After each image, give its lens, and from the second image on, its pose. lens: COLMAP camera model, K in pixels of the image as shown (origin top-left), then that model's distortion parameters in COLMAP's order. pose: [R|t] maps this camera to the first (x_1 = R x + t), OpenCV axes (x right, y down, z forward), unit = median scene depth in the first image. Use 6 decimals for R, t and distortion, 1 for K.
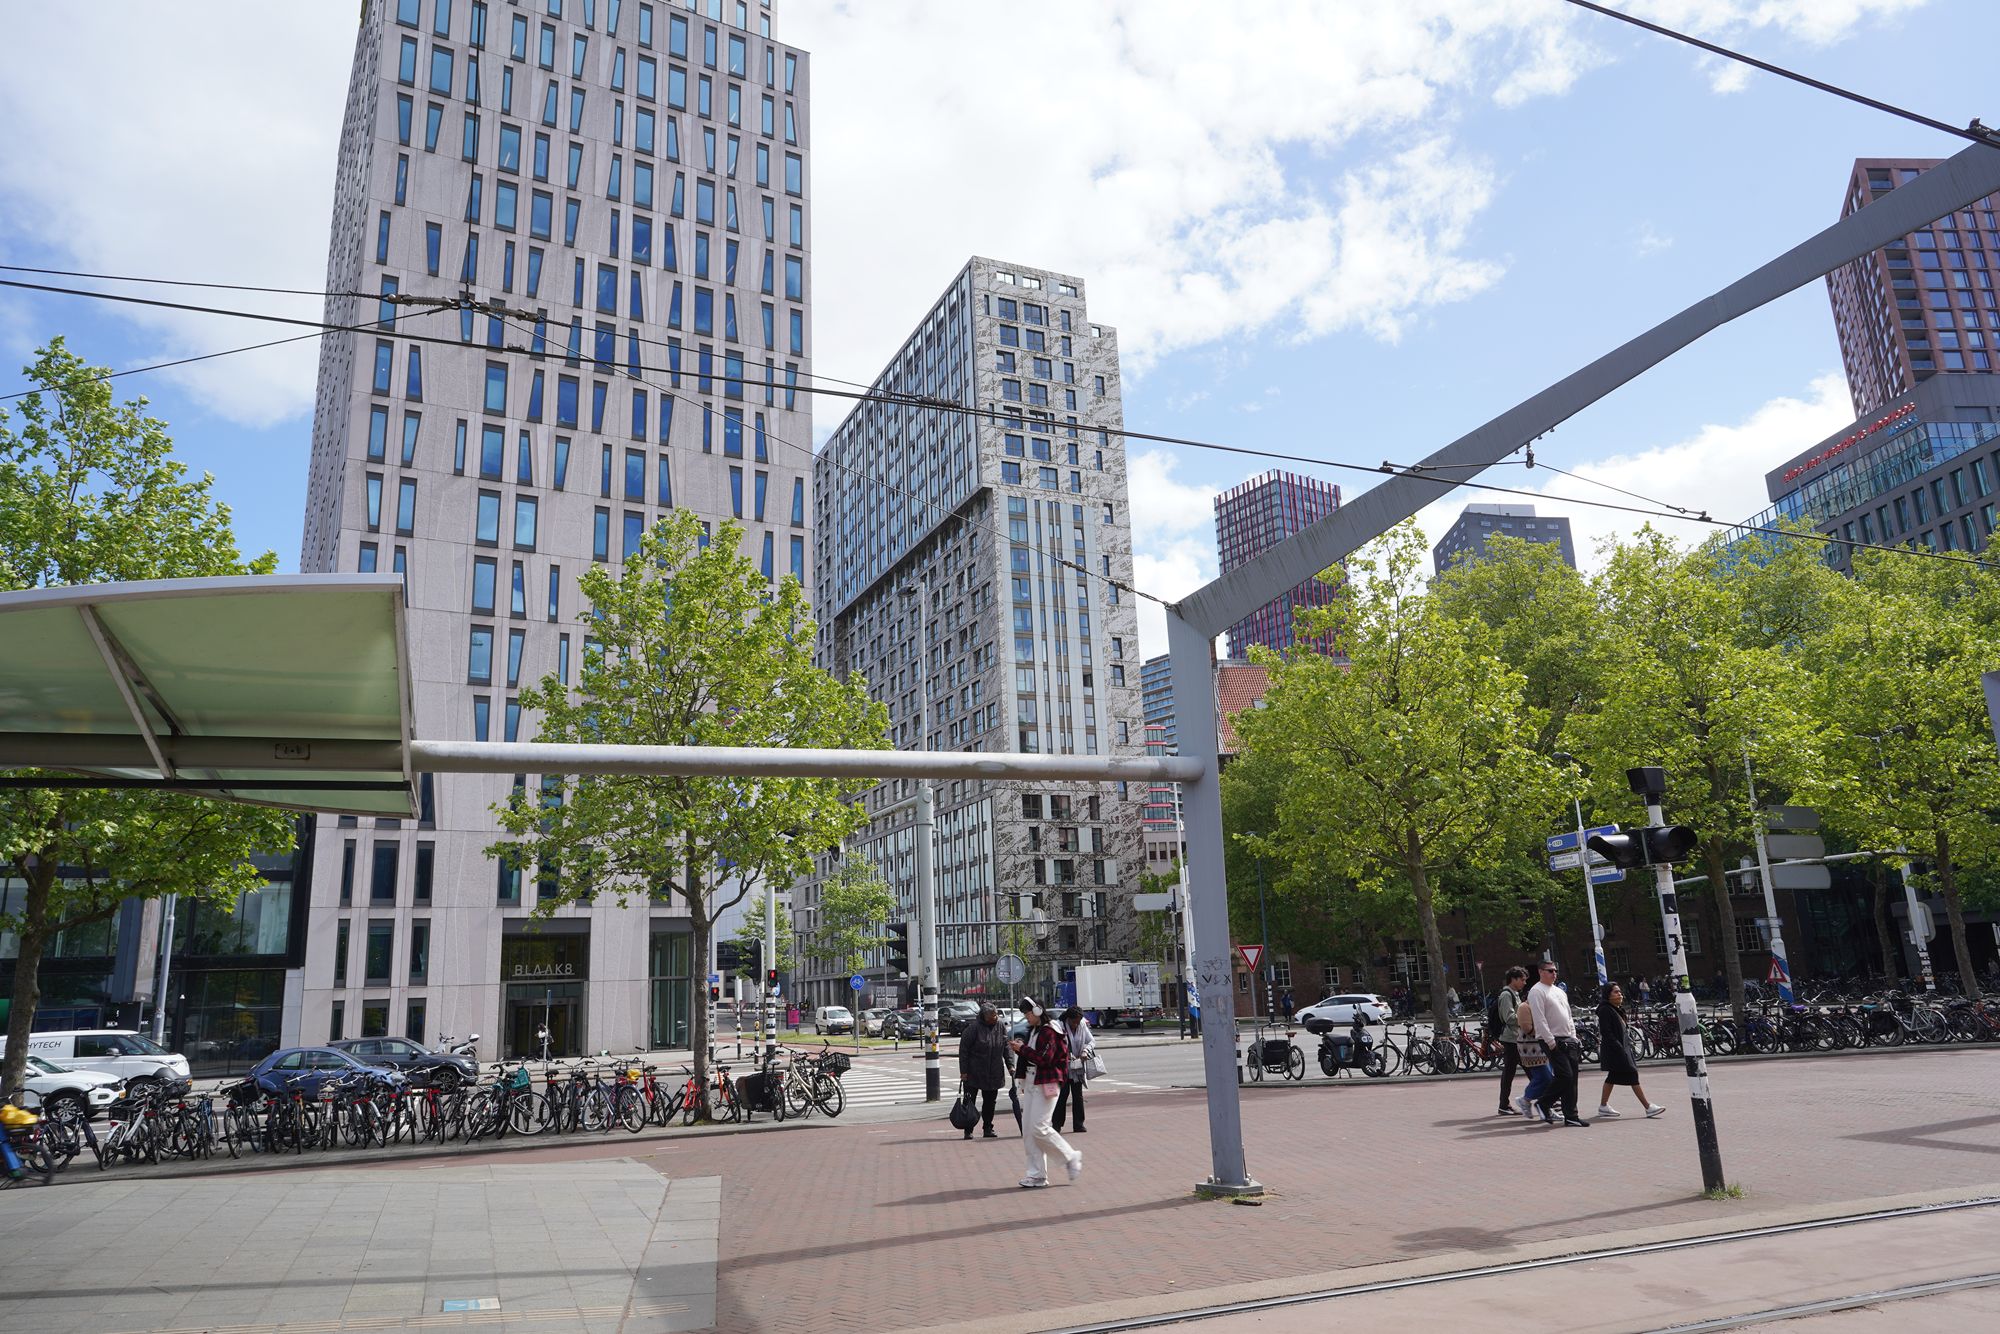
lens RADIAL K [[1272.5, 0, 1012.6], [0, 1272.5, 674.7], [0, 0, 1]] dist [-0.023038, 0.020058]
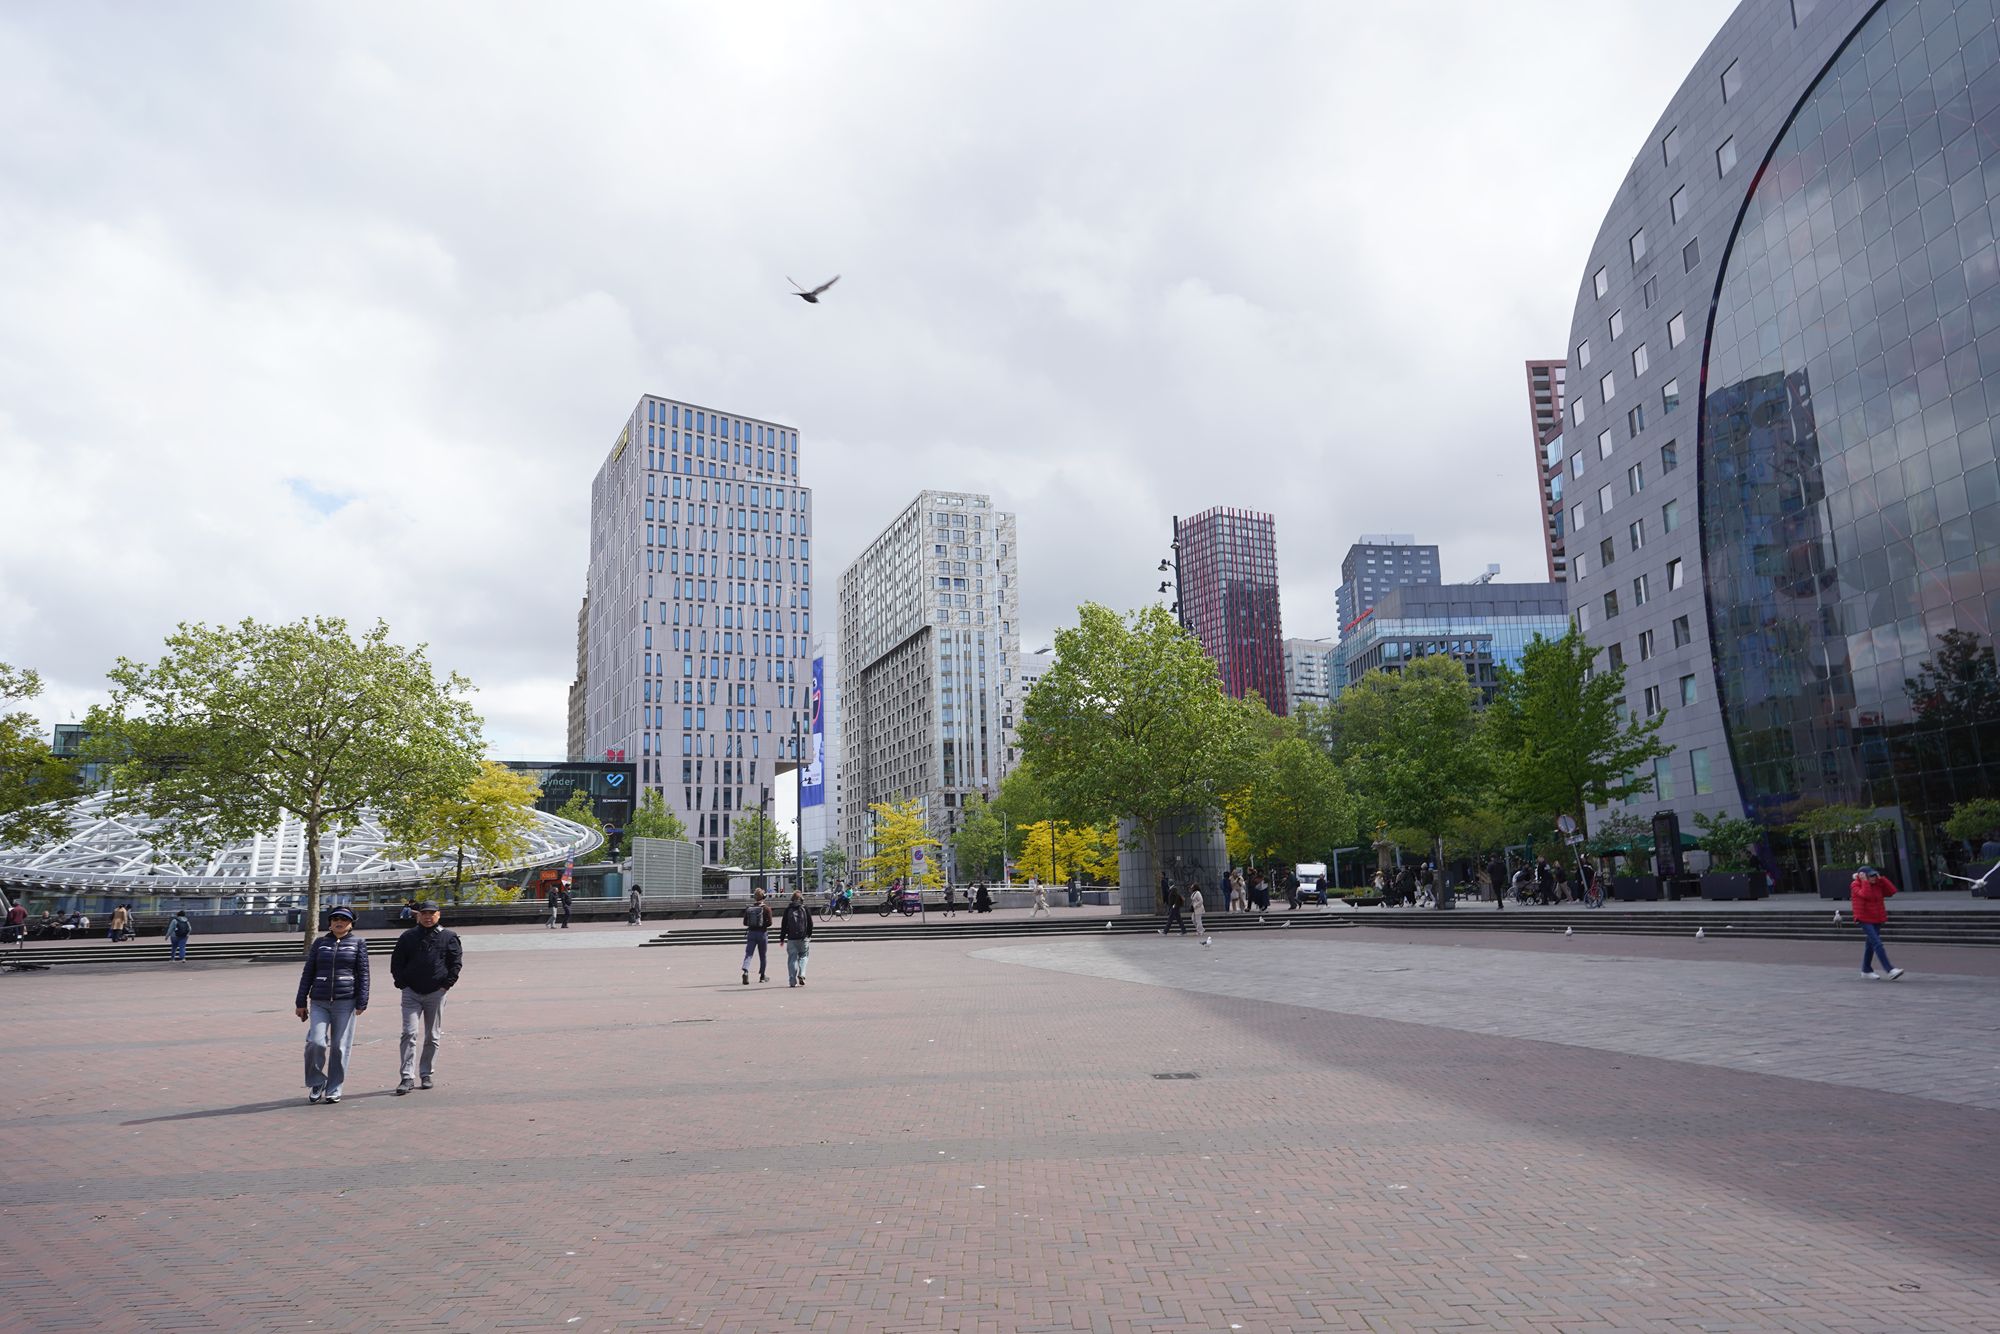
lens RADIAL K [[1272.5, 0, 1027.1], [0, 1272.5, 673.9], [0, 0, 1]] dist [-0.023038, 0.020058]
pose [[0.997725, -0.001278, -0.067408, 0.390181], [0.006025, 0.997510, 0.070261, -0.327510], [0.067151, -0.070508, 0.995248, -1.306984]]
